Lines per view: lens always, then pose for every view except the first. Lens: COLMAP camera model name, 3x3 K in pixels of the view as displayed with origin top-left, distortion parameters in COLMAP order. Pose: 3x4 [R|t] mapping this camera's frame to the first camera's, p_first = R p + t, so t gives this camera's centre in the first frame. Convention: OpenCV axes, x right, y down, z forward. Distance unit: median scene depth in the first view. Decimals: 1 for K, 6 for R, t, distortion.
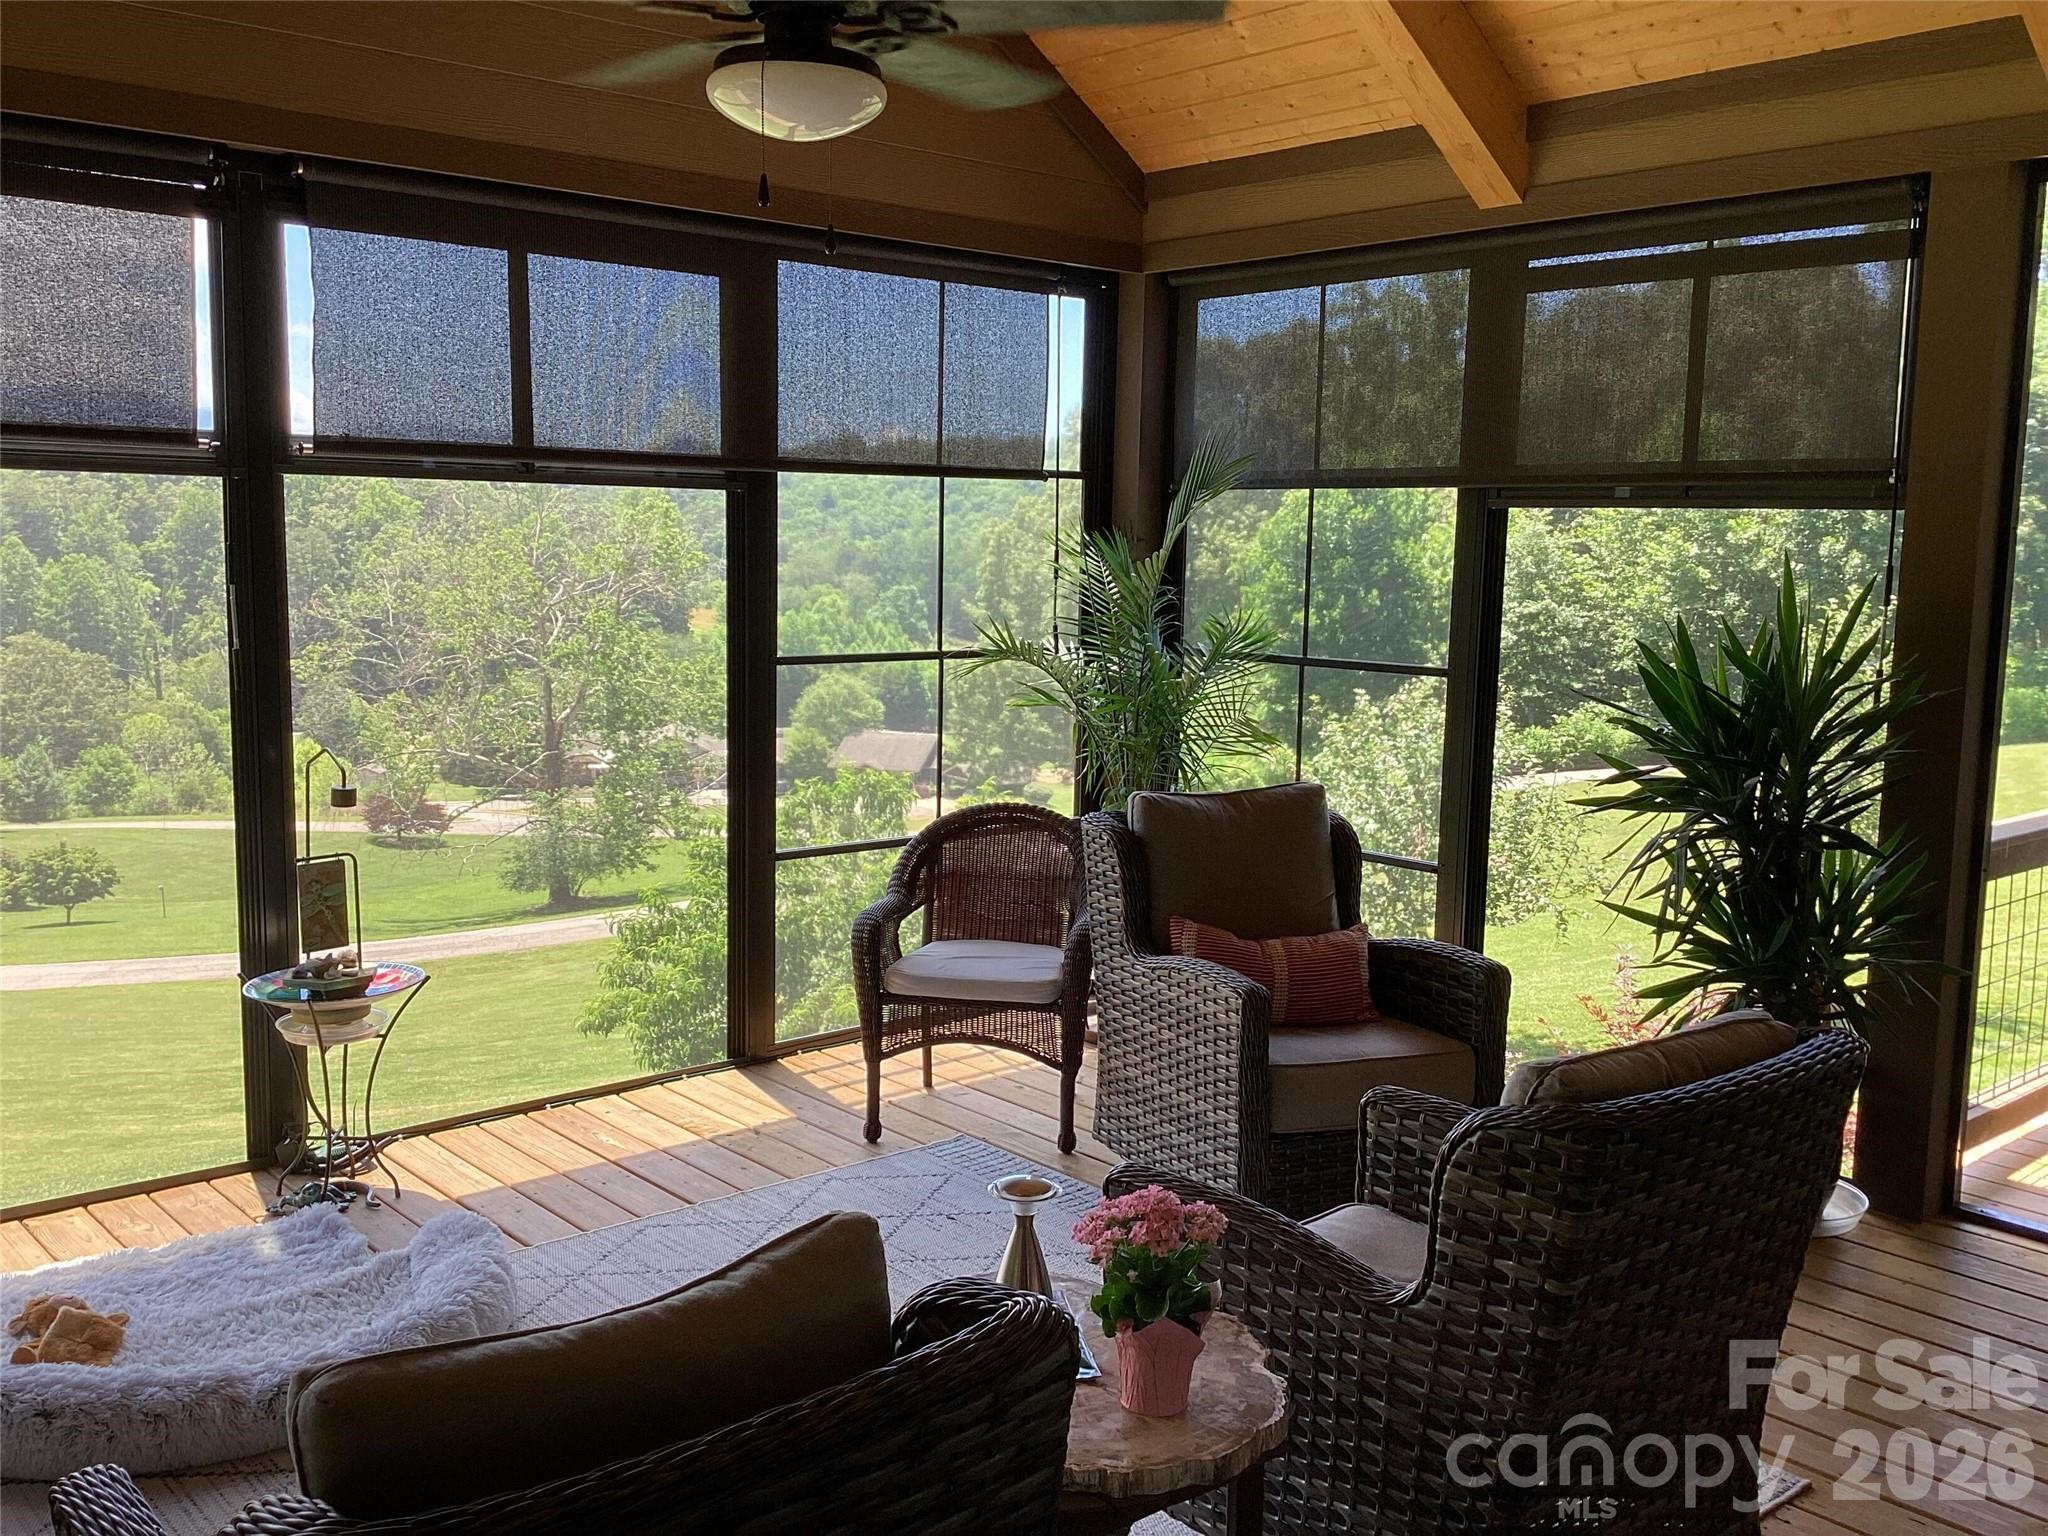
lens RADIAL K [[1867.1, 0, 1022.5], [0, 1867.1, 767.4], [0, 0, 1]] dist [0.055594, 0.000000]
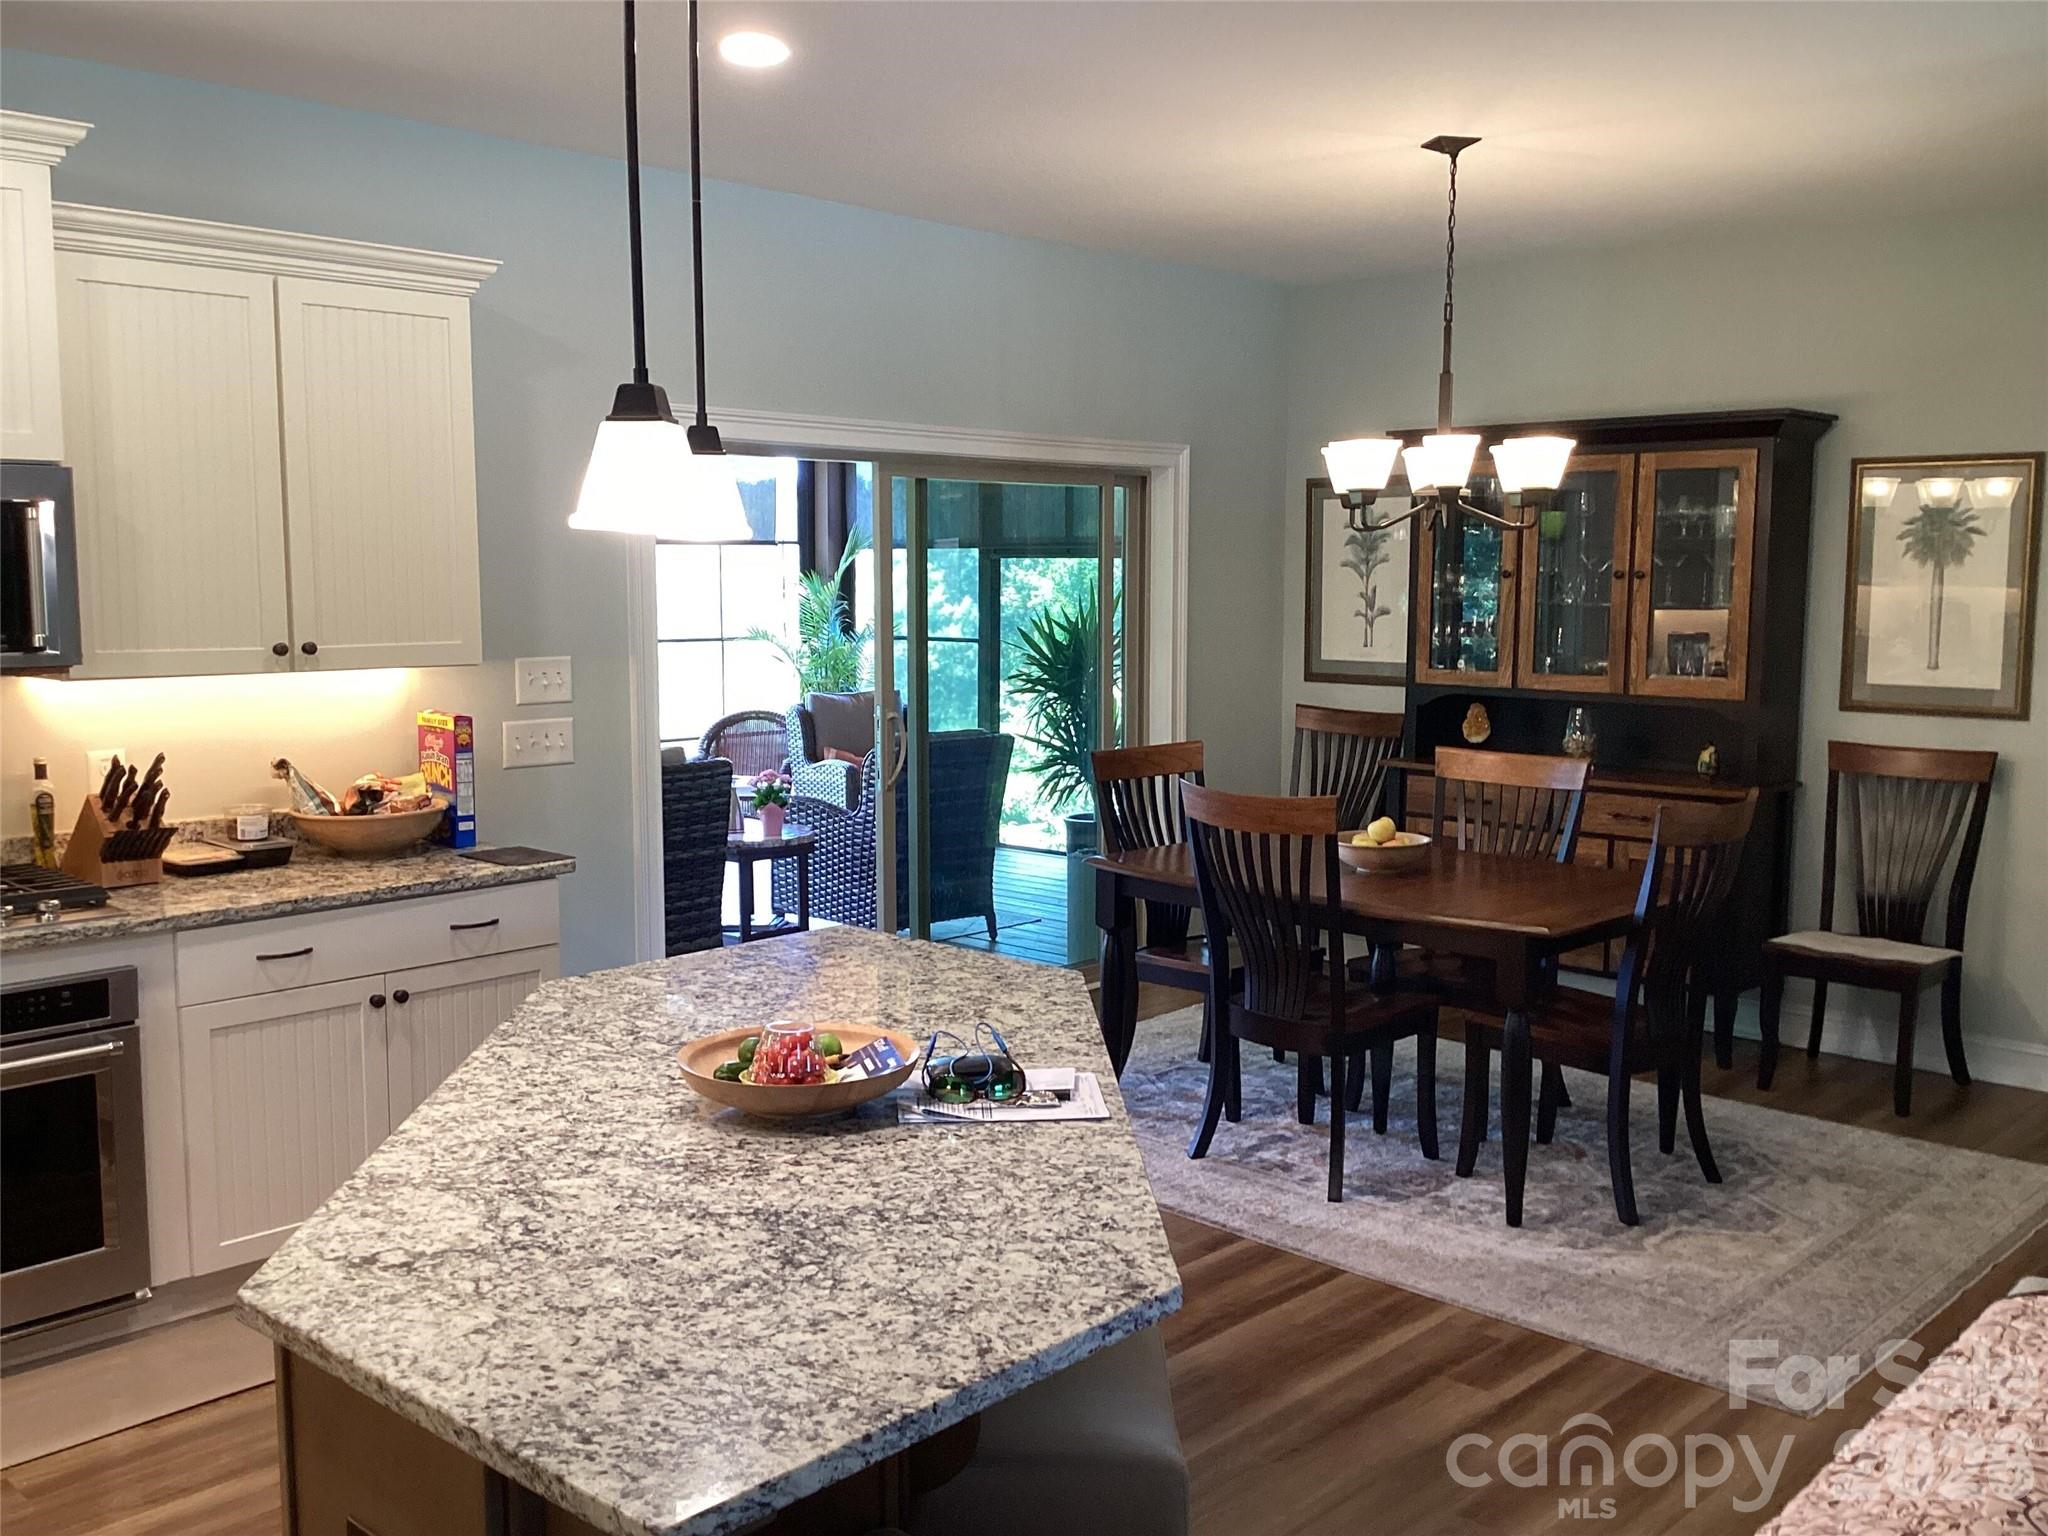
lens RADIAL K [[1867.1, 0, 1019.7], [0, 1867.1, 751.6], [0, 0, 1]] dist [0.055594, 0.000000]
pose [[0.995769, -0.023332, 0.088877, 0.090133], [0.025904, 0.999275, -0.027897, 0.121746], [-0.088162, 0.030081, 0.995652, -0.967279]]
